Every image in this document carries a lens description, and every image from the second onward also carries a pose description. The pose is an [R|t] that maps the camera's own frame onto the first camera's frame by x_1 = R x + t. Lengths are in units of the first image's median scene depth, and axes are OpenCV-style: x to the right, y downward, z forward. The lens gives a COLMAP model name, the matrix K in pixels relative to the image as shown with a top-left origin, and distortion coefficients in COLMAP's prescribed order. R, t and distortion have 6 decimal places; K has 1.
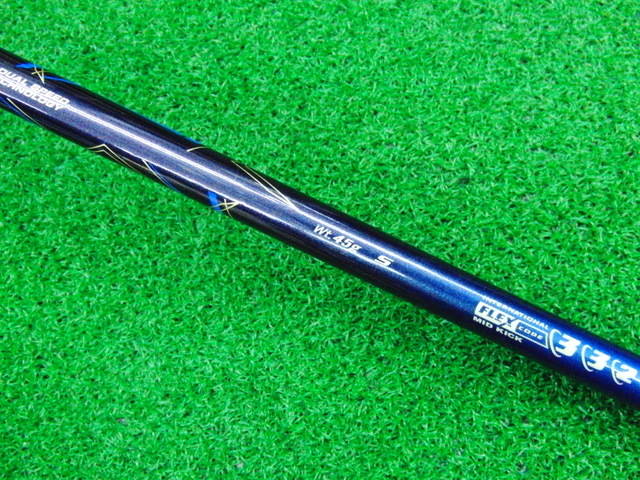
lens RADIAL K [[688.2, 0, 320.0], [0, 688.2, 240.0], [0, 0, 1]] dist [-0.081798, 0.146752]
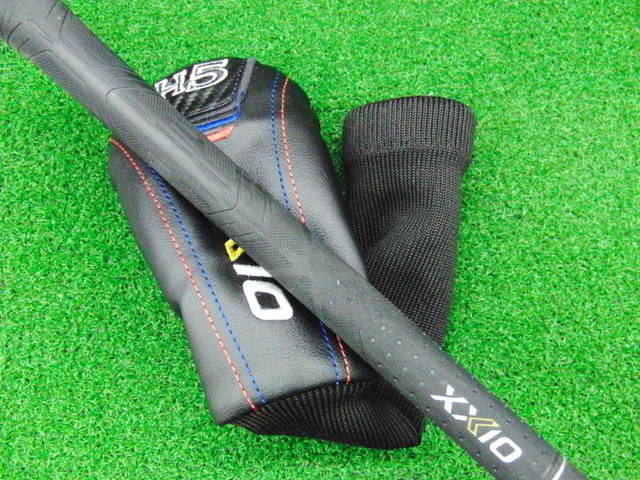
lens RADIAL K [[688.2, 0, 320.0], [0, 688.2, 240.0], [0, 0, 1]] dist [-0.081798, 0.146752]
pose [[0.948397, 0.313200, 0.049493, -0.255504], [-0.308640, 0.947605, -0.082379, 0.215719], [-0.072701, 0.062853, 0.995371, -0.452994]]
